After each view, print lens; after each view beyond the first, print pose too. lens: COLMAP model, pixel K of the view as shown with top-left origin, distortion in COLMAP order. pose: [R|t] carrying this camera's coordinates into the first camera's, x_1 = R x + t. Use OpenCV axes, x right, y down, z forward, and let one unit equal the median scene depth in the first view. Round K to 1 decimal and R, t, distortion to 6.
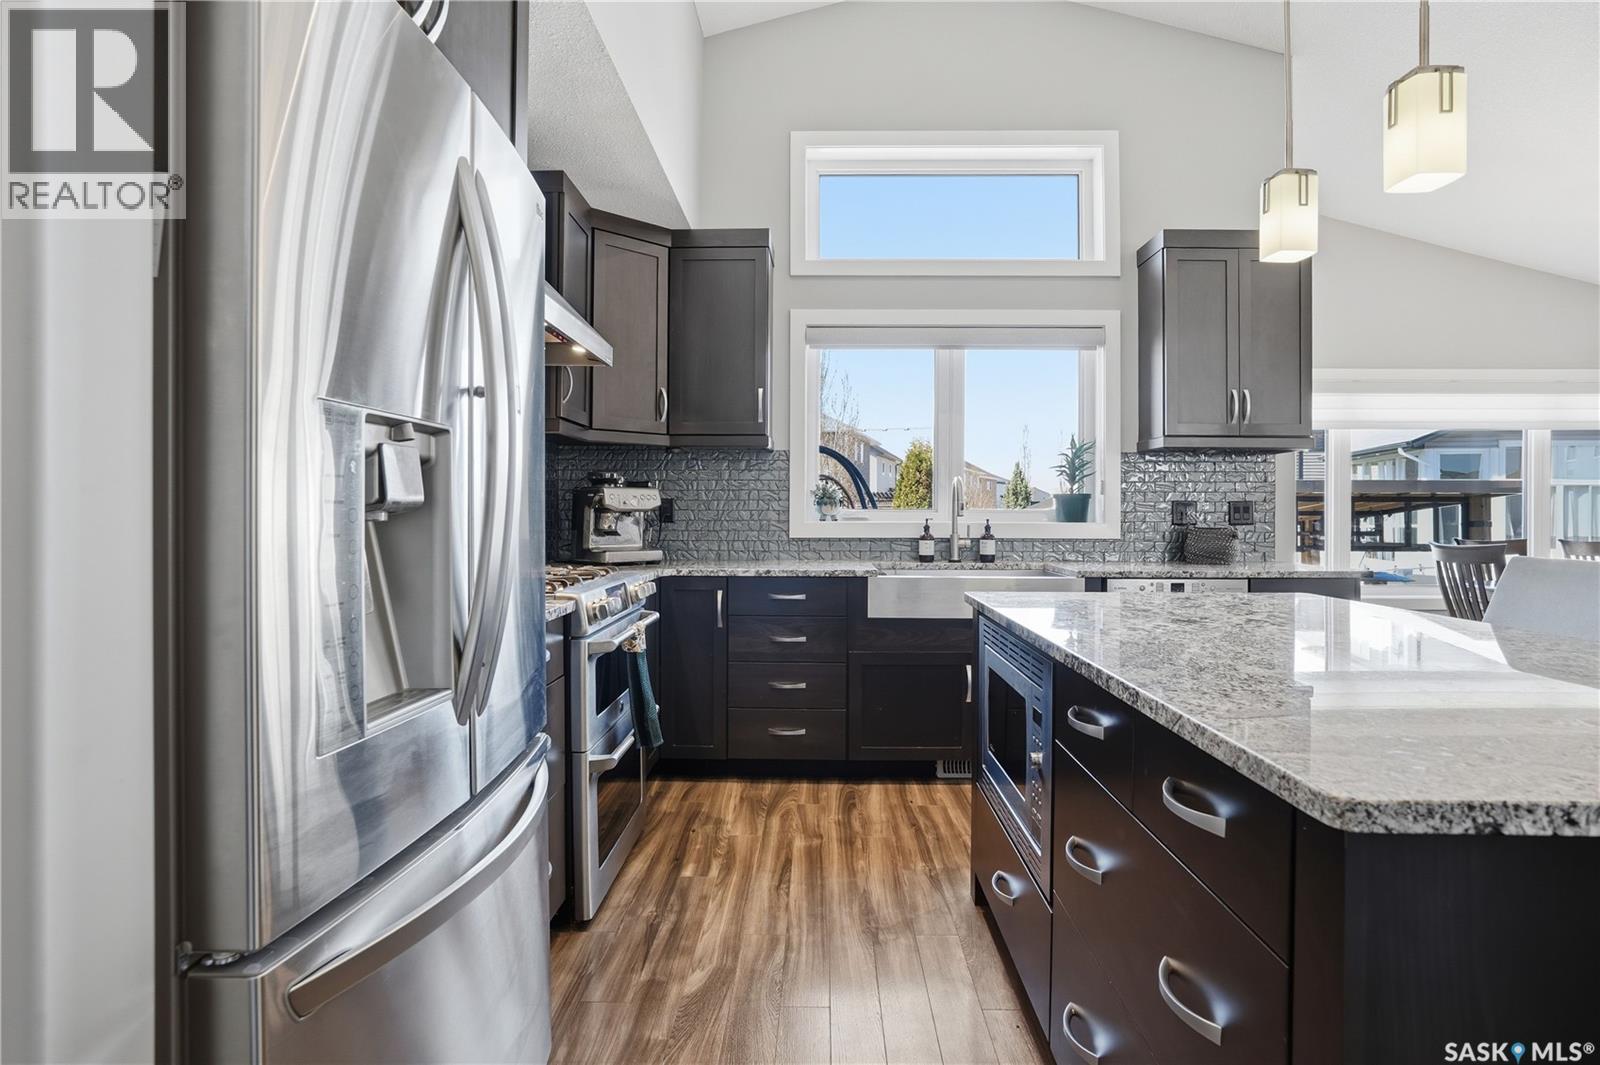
lens RADIAL K [[861.6, 0, 803.5], [0, 861.6, 489.7], [0, 0, 1]] dist [-0.000797, -0.000126]
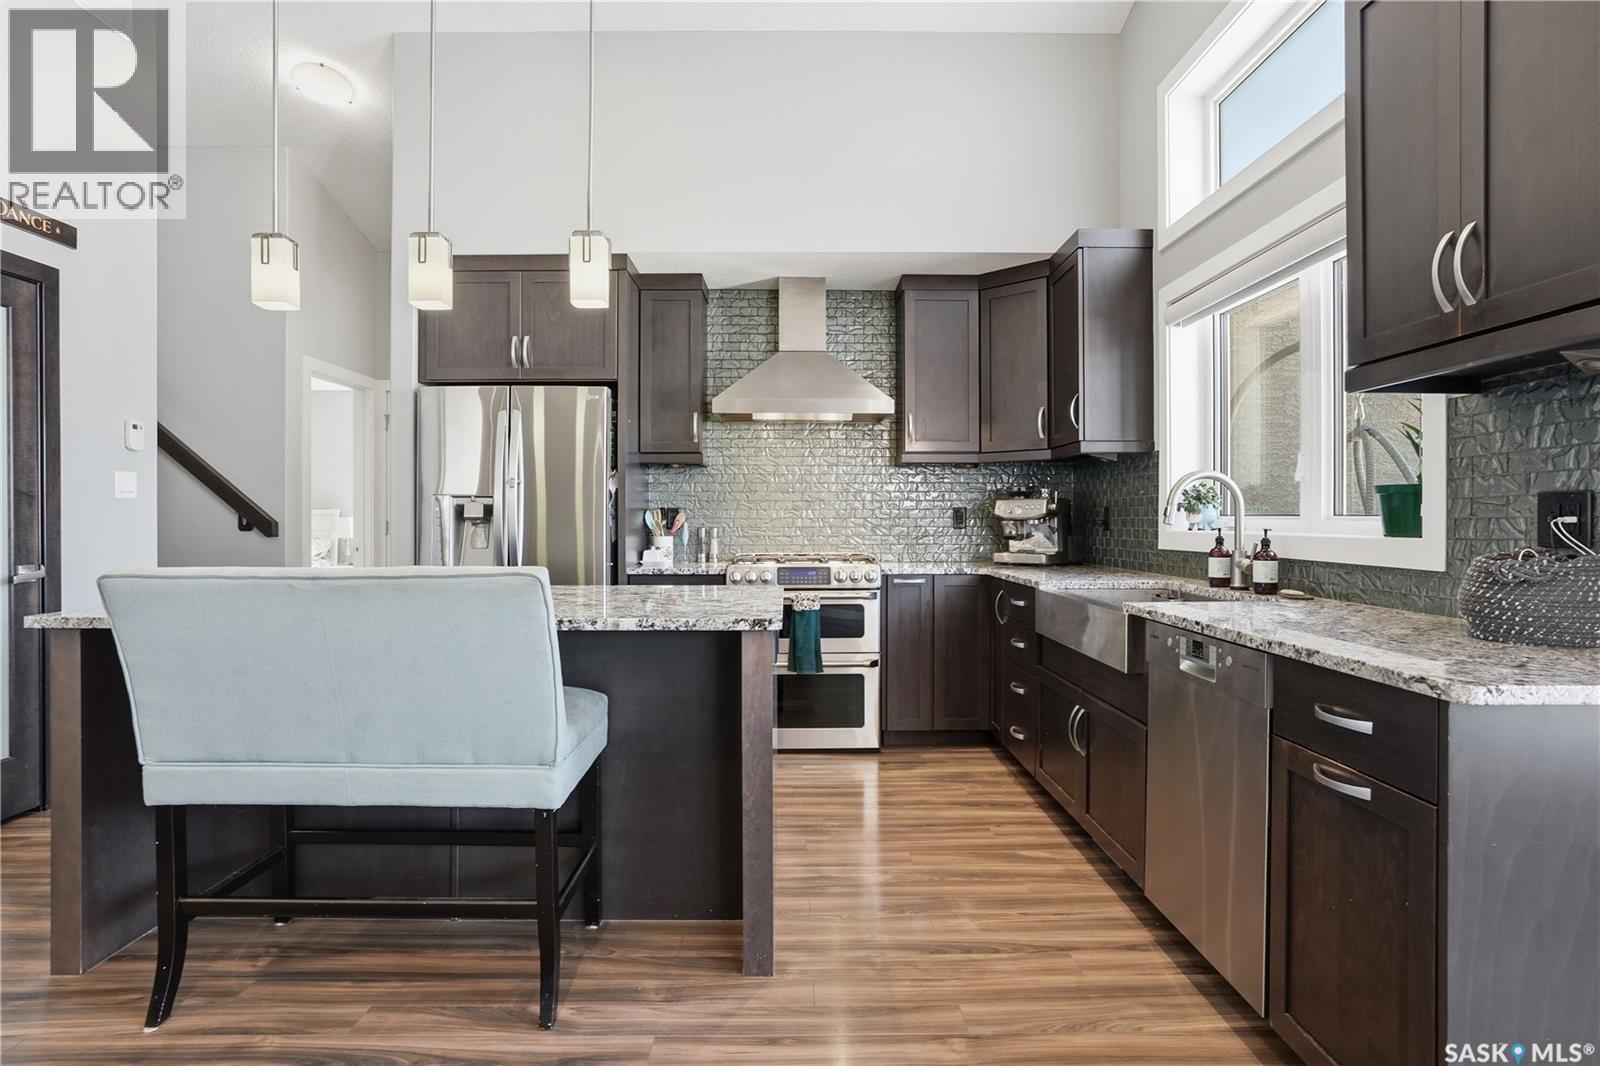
lens RADIAL K [[848.8, 0, 793.7], [0, 848.8, 526.9], [0, 0, 1]] dist [-0.067821, 0.042009]
pose [[0.021108, 0.004483, -0.999767, 0.860268], [0.028418, 0.999583, 0.005082, 0.018914], [0.999373, -0.028519, 0.020972, 0.632585]]
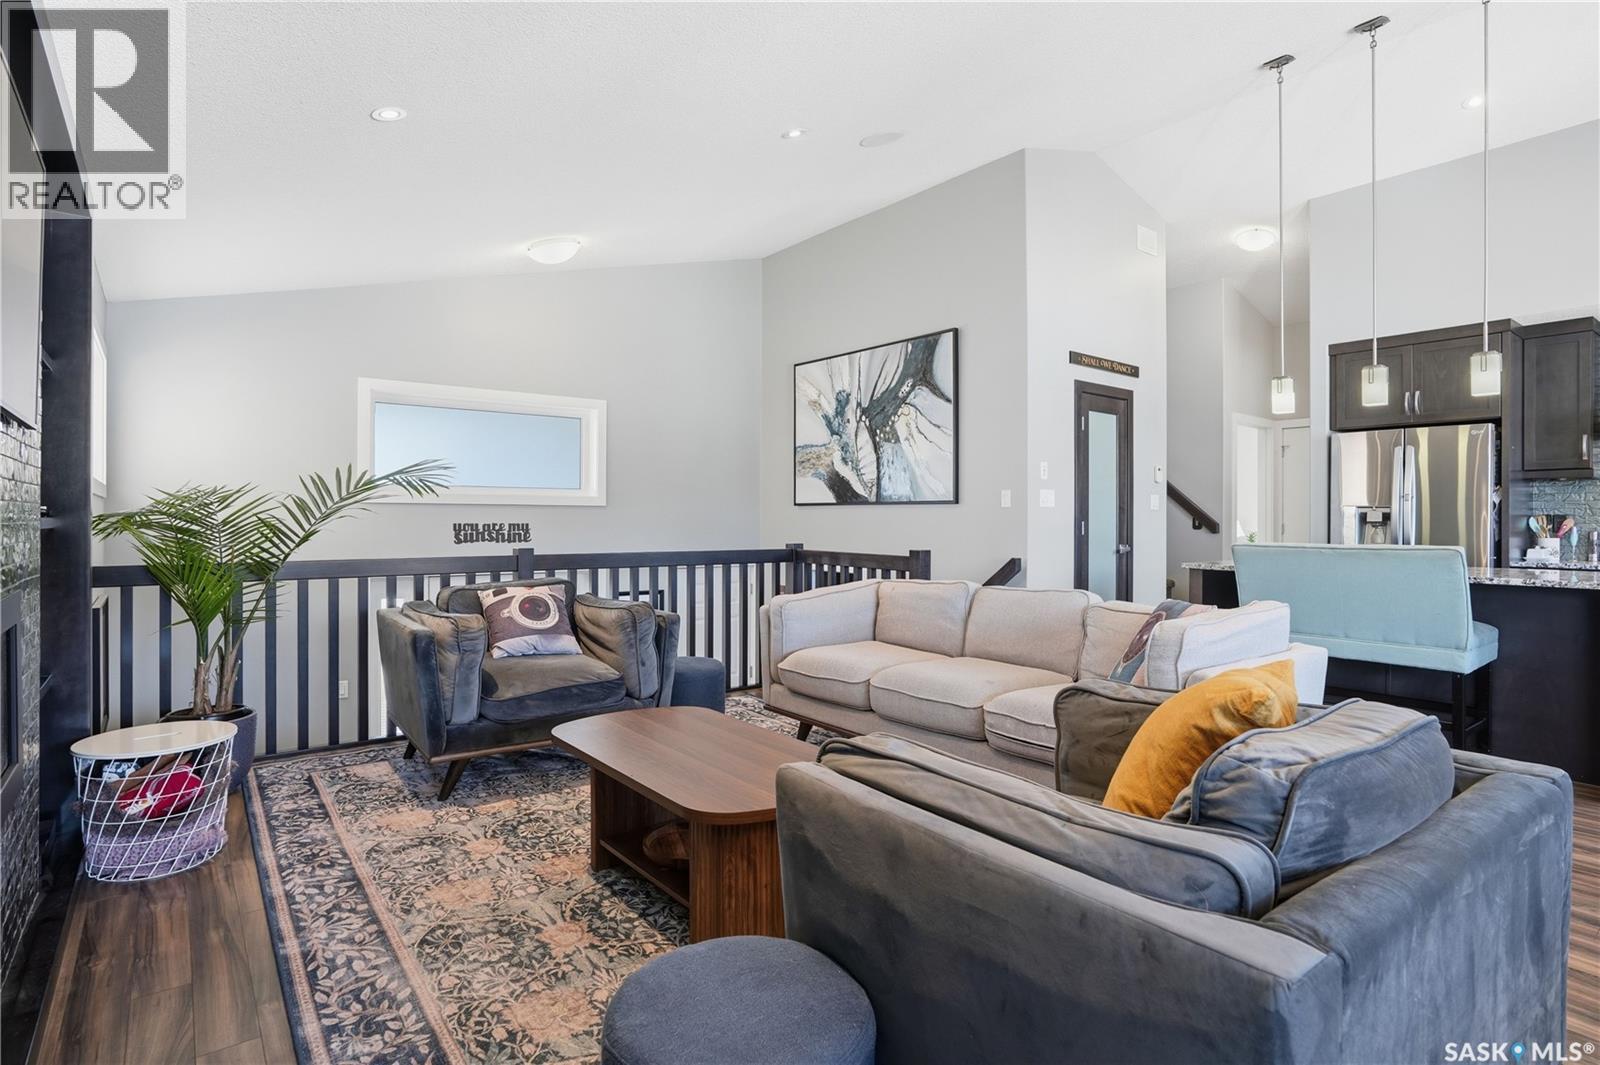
lens RADIAL K [[828.5, 0, 797.6], [0, 828.5, 516.1], [0, 0, 1]] dist [-0.069053, 0.035948]
pose [[-0.778342, -0.013404, -0.627697, 1.477320], [0.007126, 0.999519, -0.030181, 0.027180], [0.627800, -0.027964, -0.777872, 0.727158]]
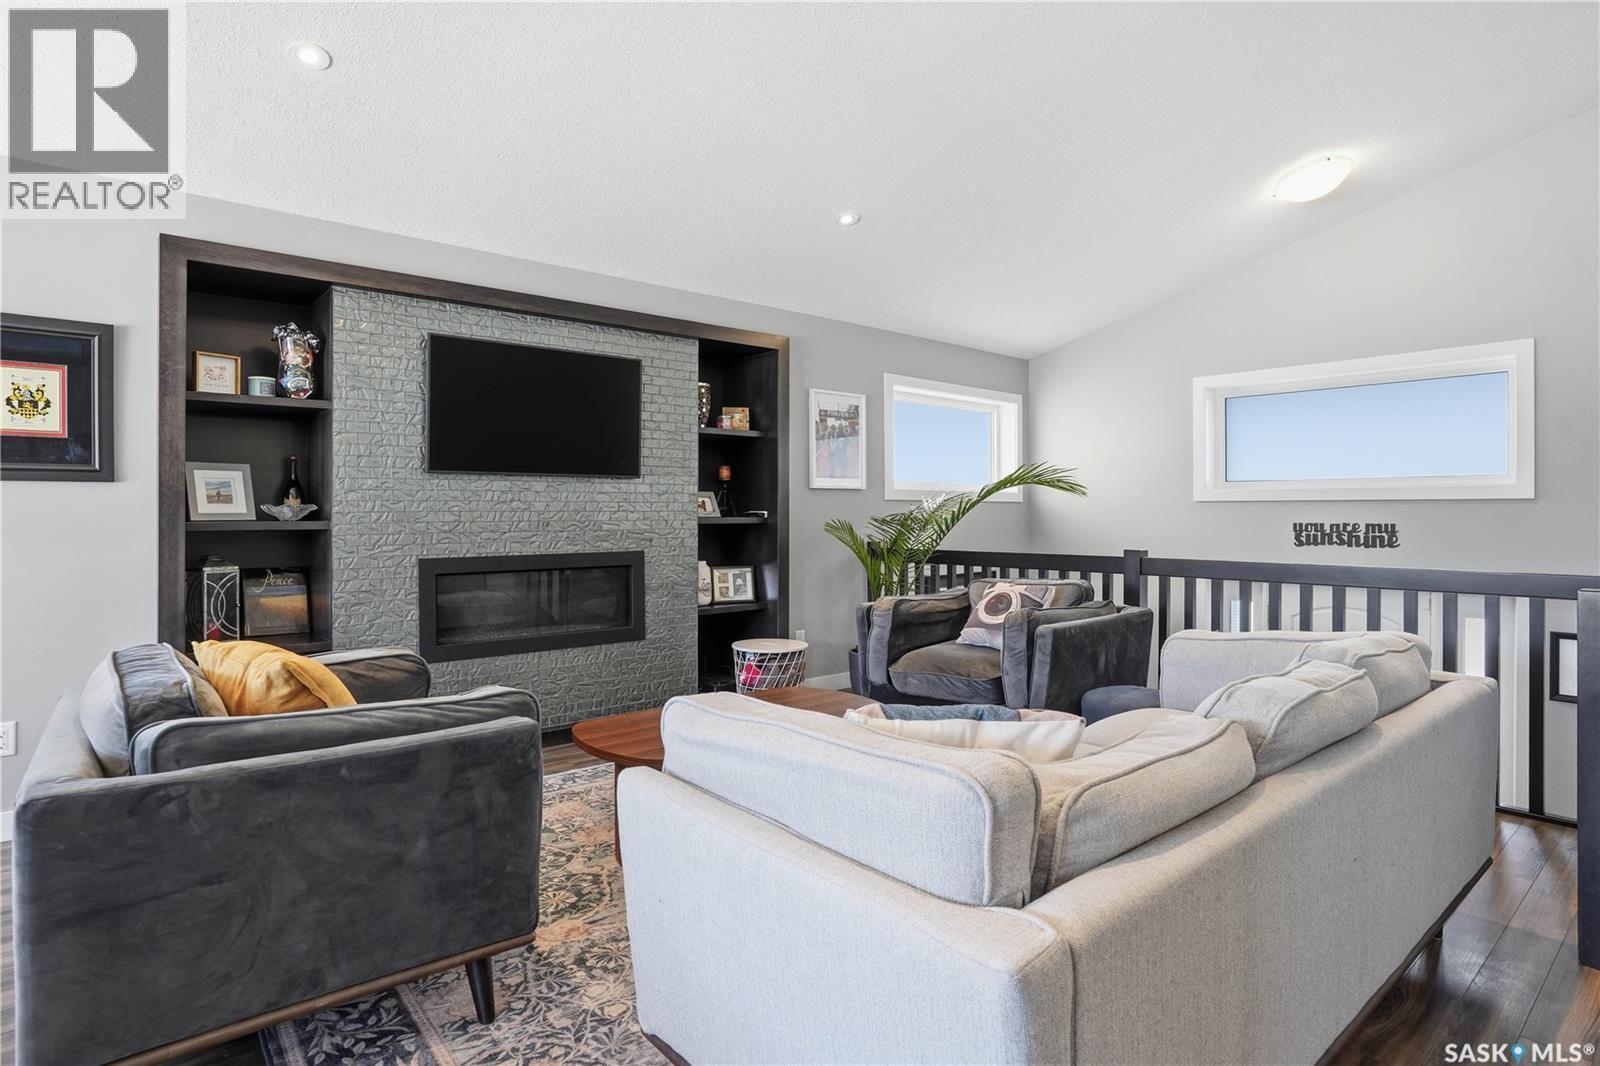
lens RADIAL K [[848.8, 0, 793.7], [0, 848.8, 526.9], [0, 0, 1]] dist [-0.067821, 0.042009]
pose [[-0.659894, -0.021974, 0.751038, 0.549477], [-0.025937, 0.999643, 0.006459, 0.009216], [-0.750911, -0.015217, -0.660228, 0.649604]]
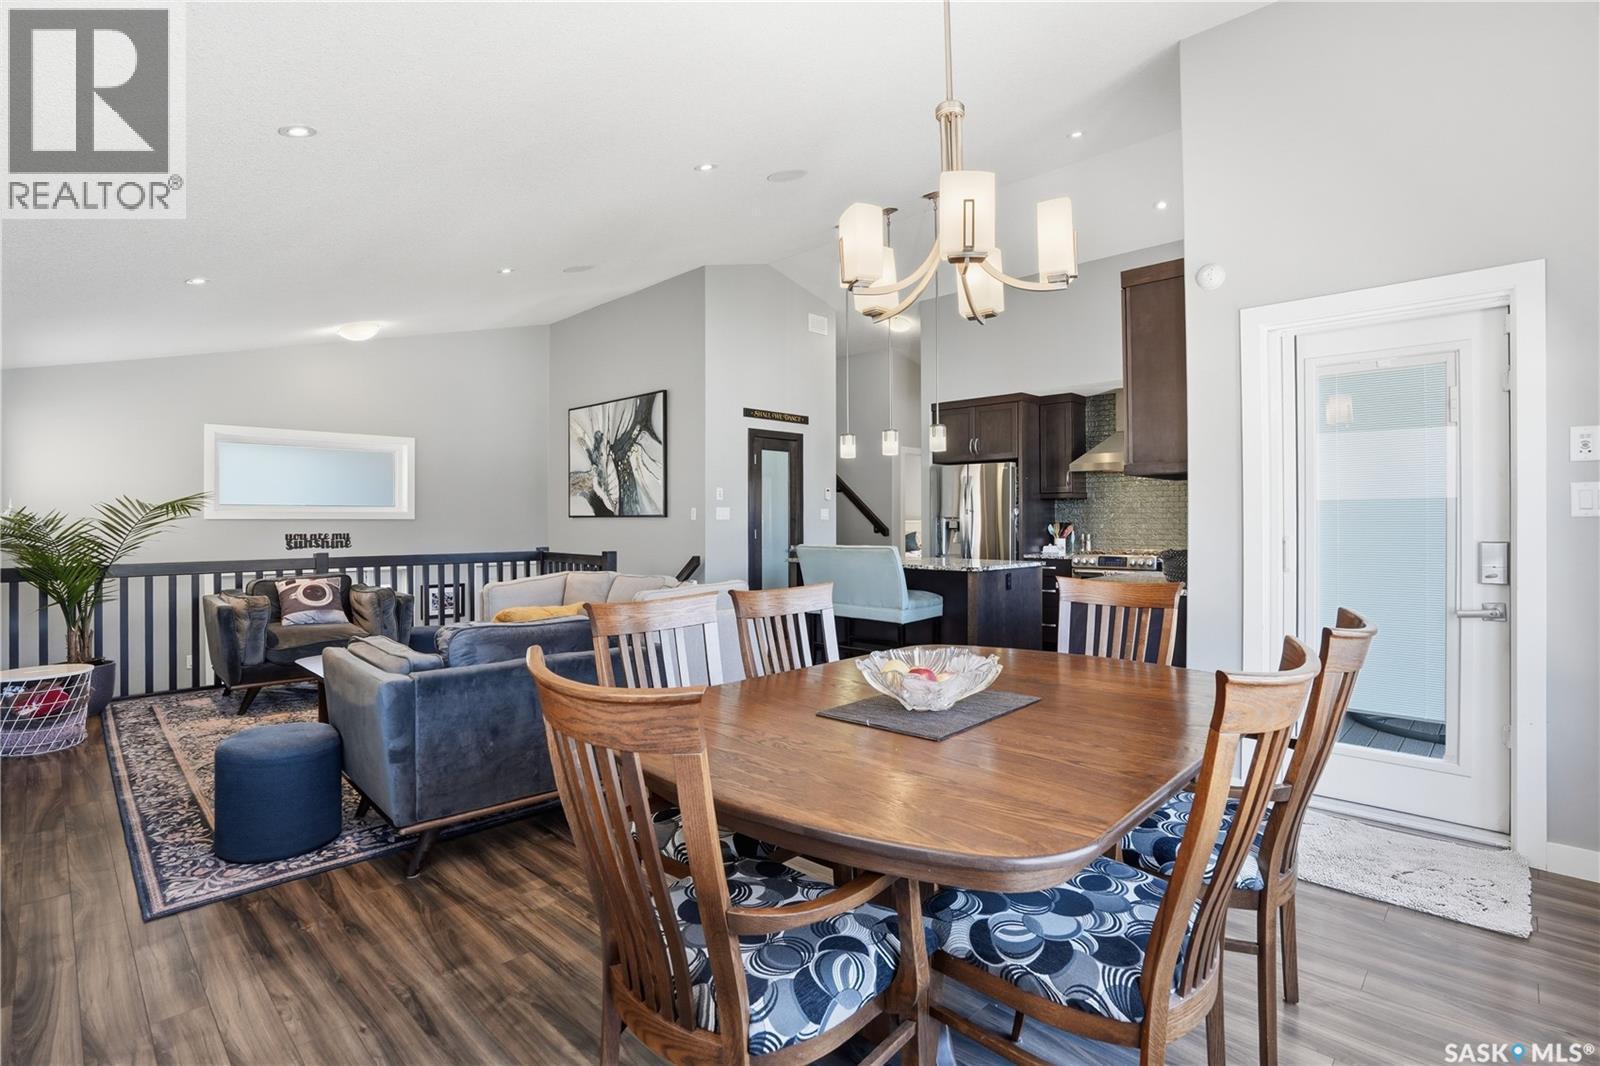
lens RADIAL K [[779.2, 0, 800.6], [0, 779.2, 520.5], [0, 0, 1]] dist [-0.064776, 0.024997]
pose [[-0.690122, -0.006104, -0.723667, 1.491885], [0.017248, 0.999542, -0.024879, 0.024704], [0.723487, -0.029652, -0.689701, 1.312986]]
